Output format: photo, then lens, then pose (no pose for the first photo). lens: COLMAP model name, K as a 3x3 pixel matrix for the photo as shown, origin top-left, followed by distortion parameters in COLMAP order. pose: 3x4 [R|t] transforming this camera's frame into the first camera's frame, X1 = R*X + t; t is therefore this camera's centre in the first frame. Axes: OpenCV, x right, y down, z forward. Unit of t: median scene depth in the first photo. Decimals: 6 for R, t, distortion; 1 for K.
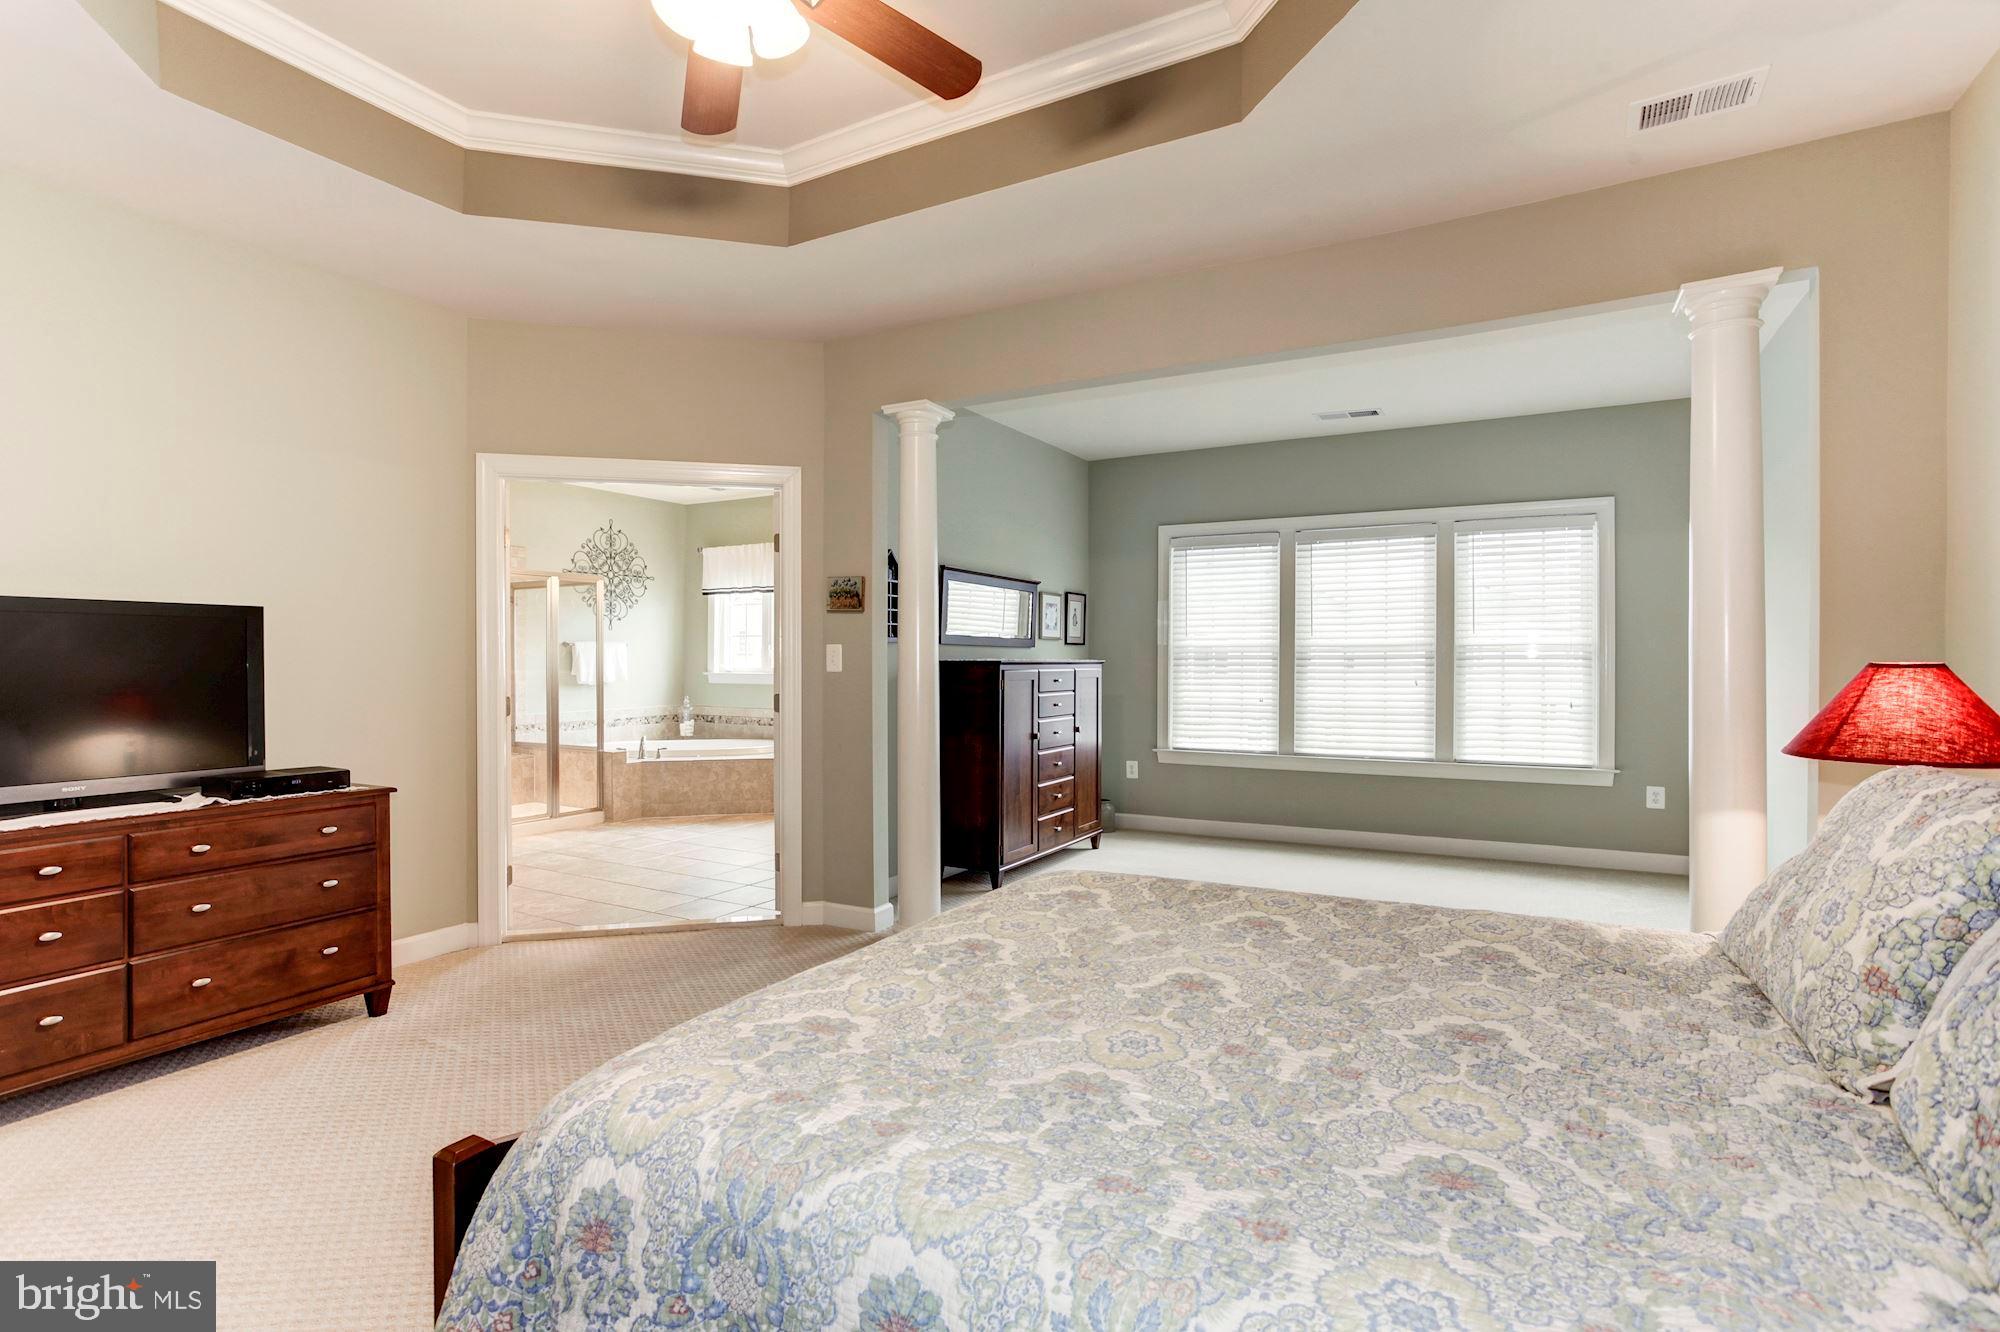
lens RADIAL K [[977.1, 0, 994.8], [0, 977.1, 664.9], [0, 0, 1]] dist [-0.058036, 0.042496]
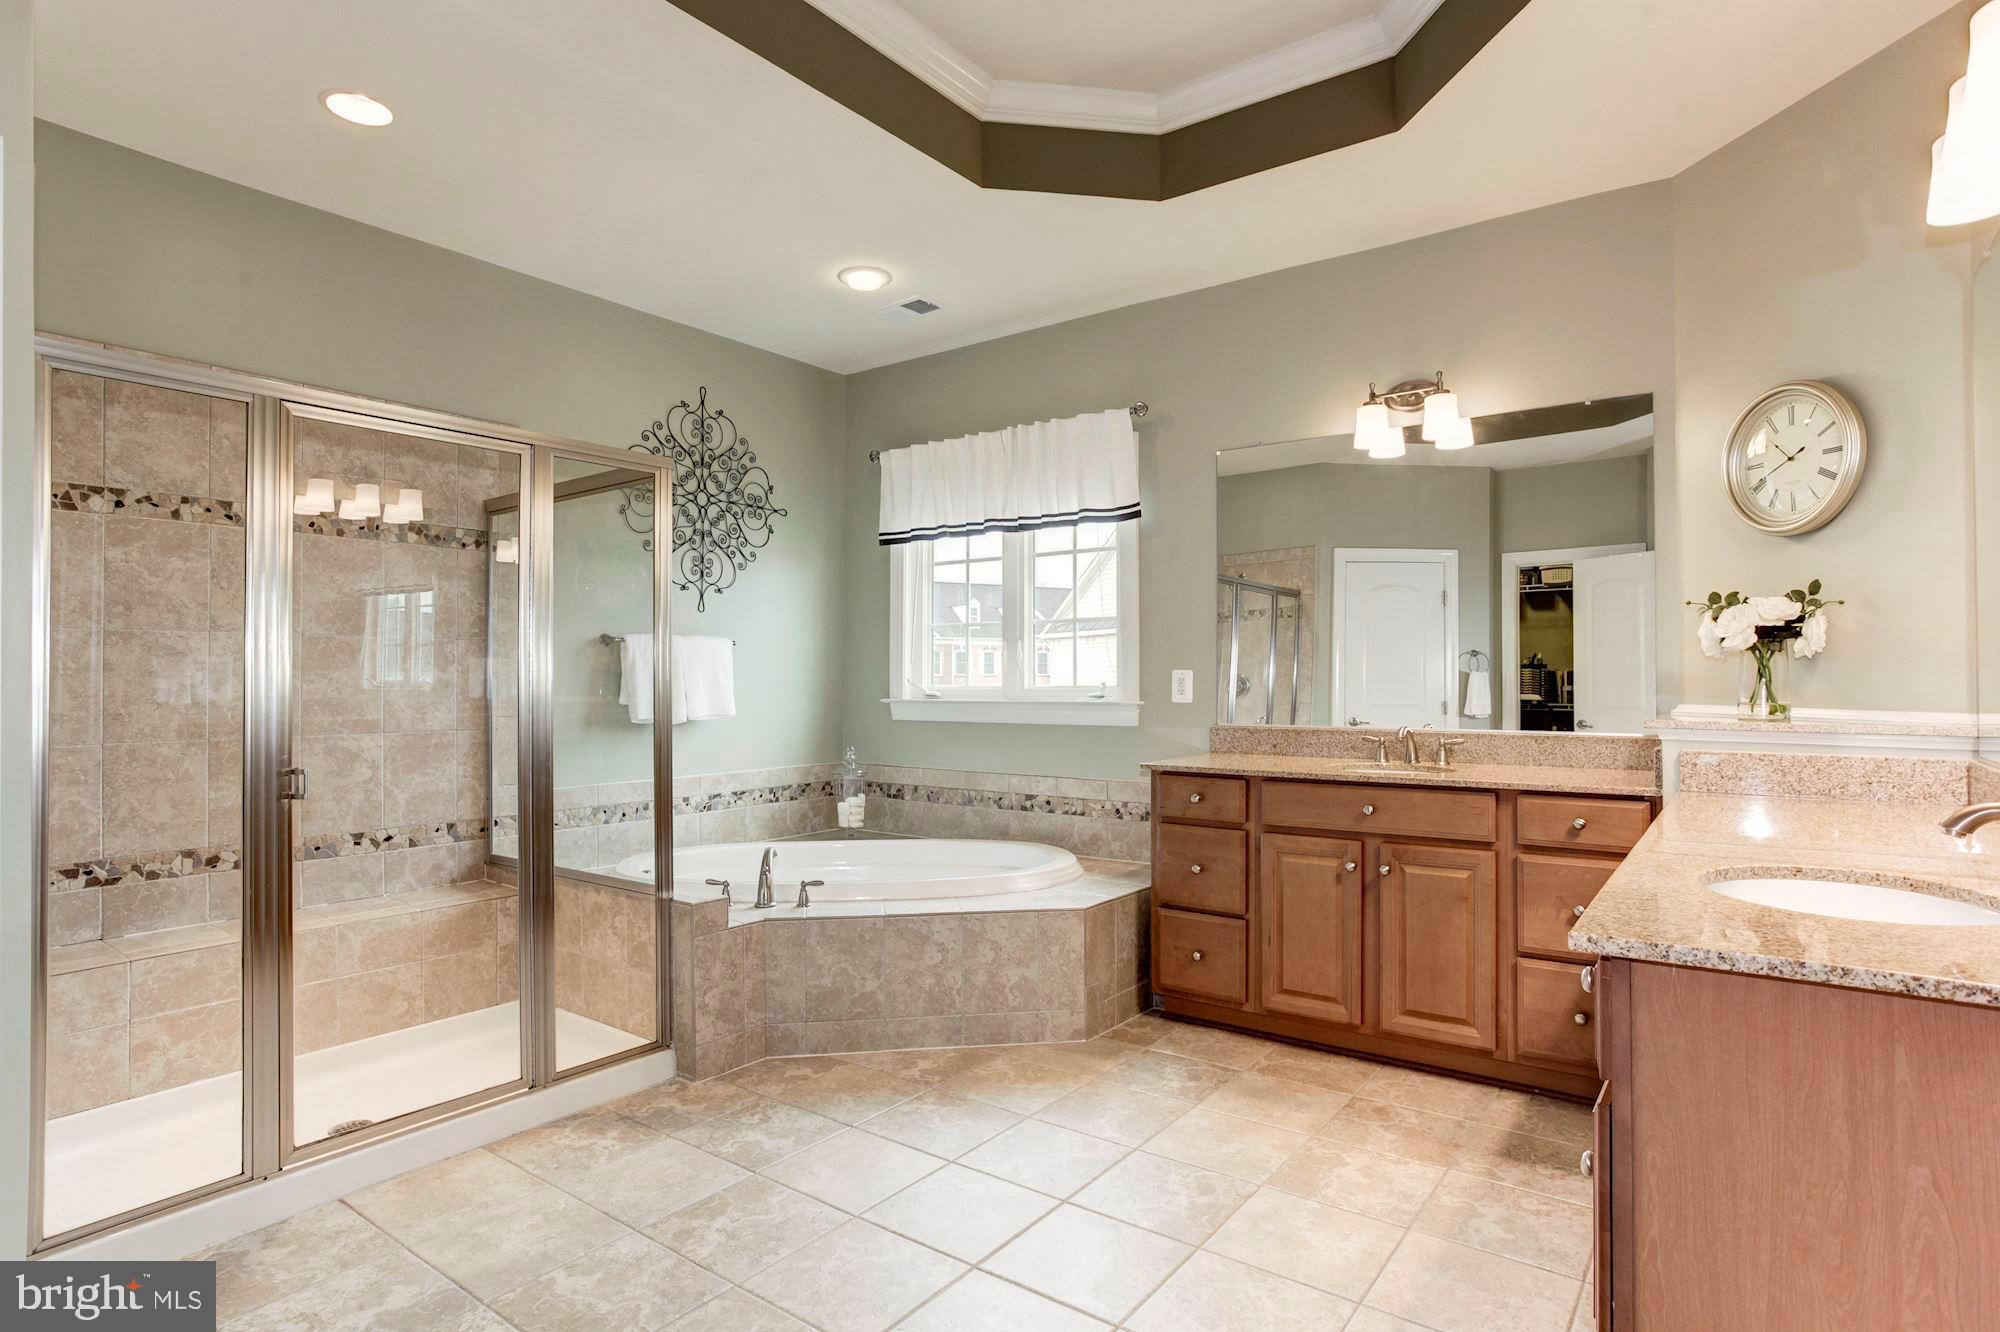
lens RADIAL K [[1065.1, 0, 995.4], [0, 1065.1, 676.6], [0, 0, 1]] dist [-0.069794, 0.060191]
pose [[0.991528, -0.003425, -0.129852, -0.211057], [0.002062, 0.999941, -0.010634, 0.002794], [0.129880, 0.010276, 0.991476, 0.573531]]
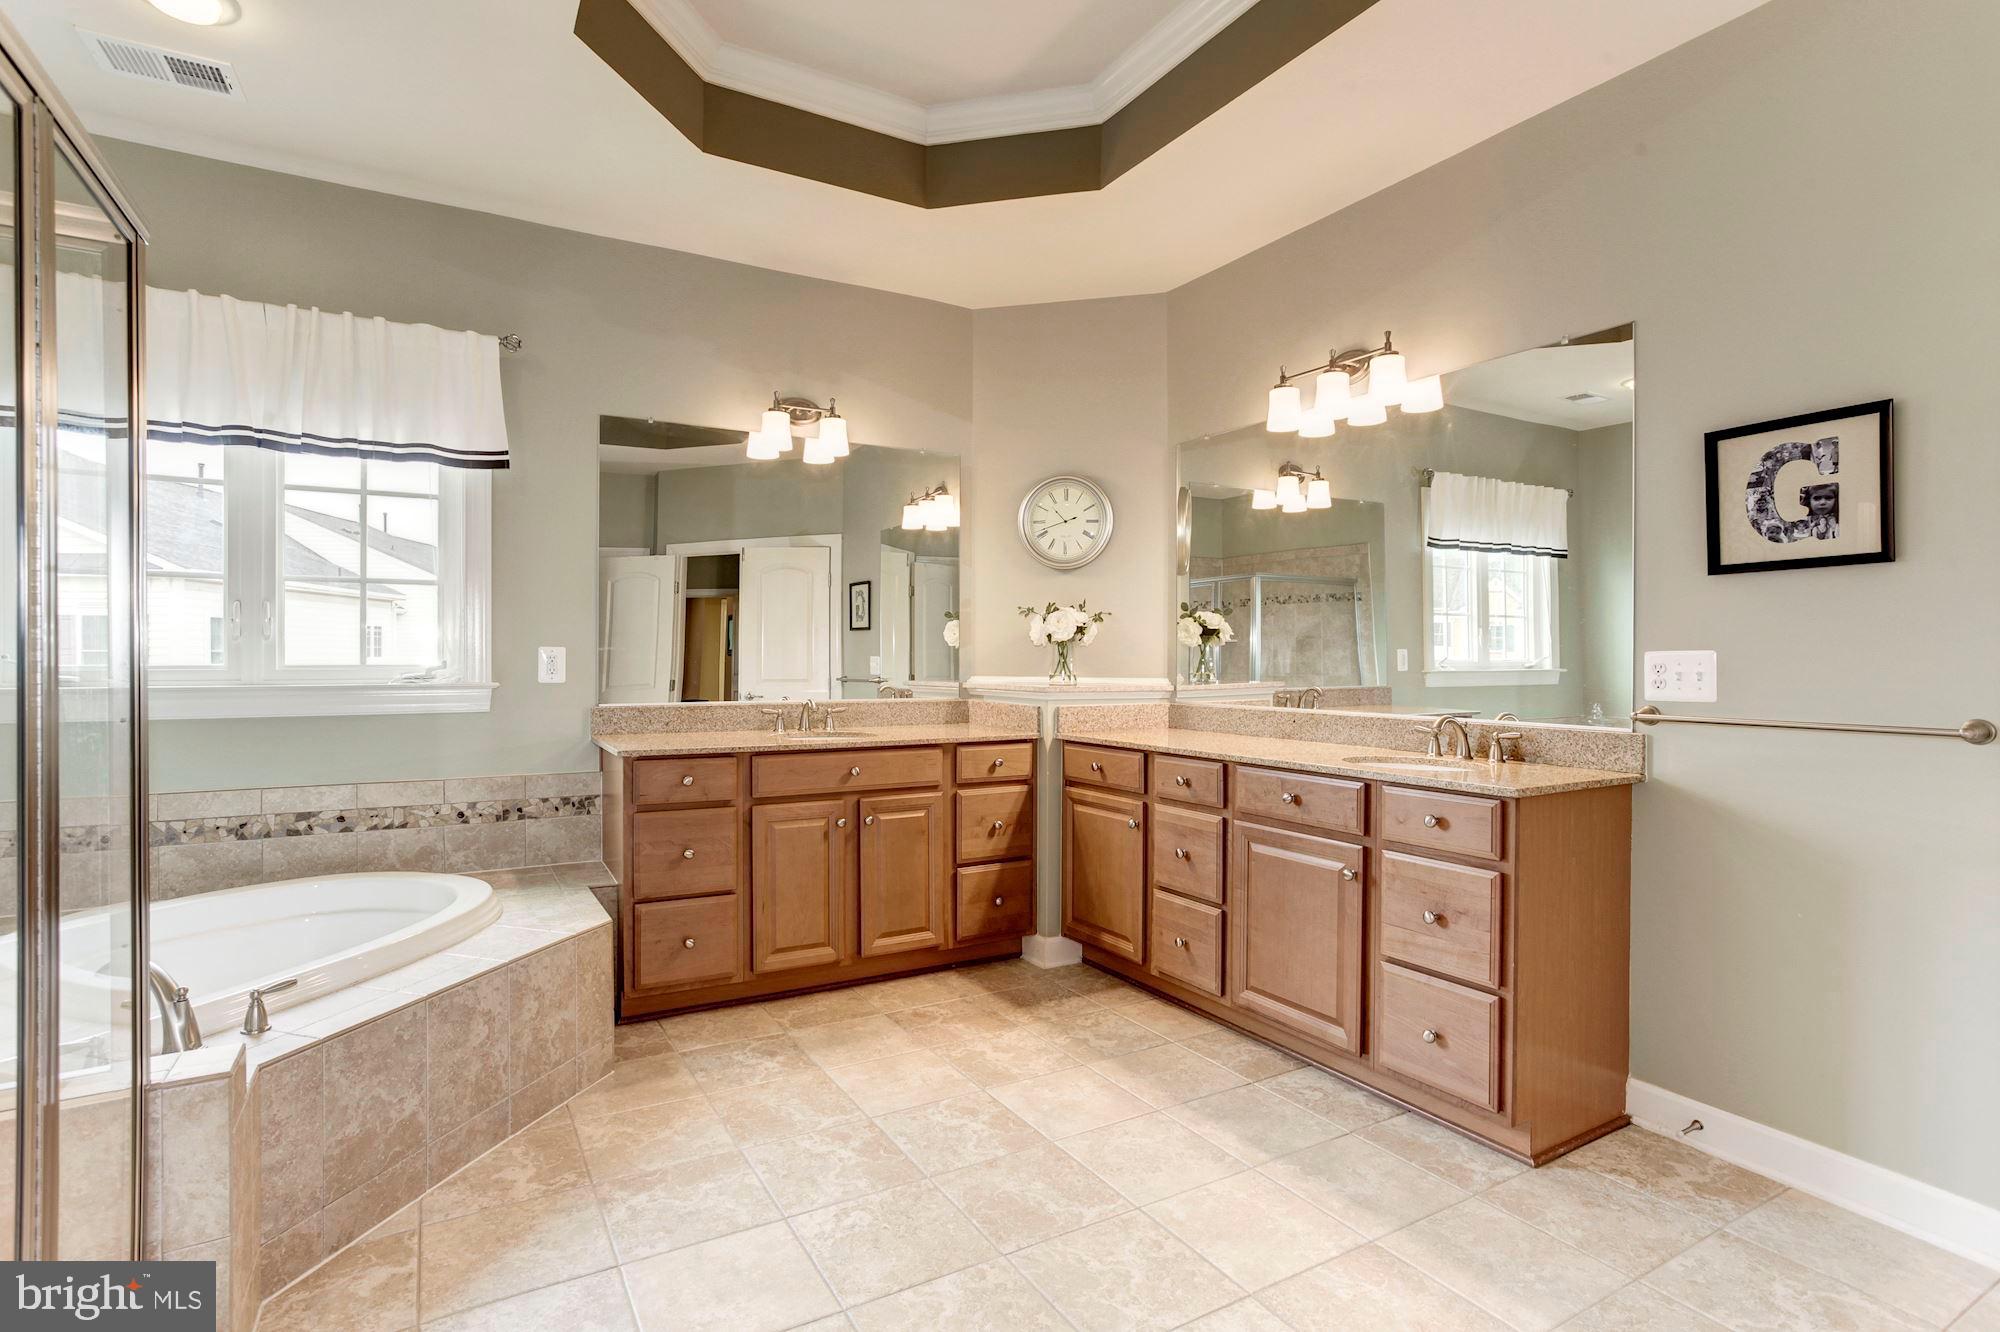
lens RADIAL K [[977.1, 0, 994.8], [0, 977.1, 664.9], [0, 0, 1]] dist [-0.058036, 0.042496]
pose [[0.507671, -0.007525, 0.861518, -0.476709], [0.003636, 0.999972, 0.006591, -0.000023], [-0.861543, -0.000213, 0.507684, 0.727819]]
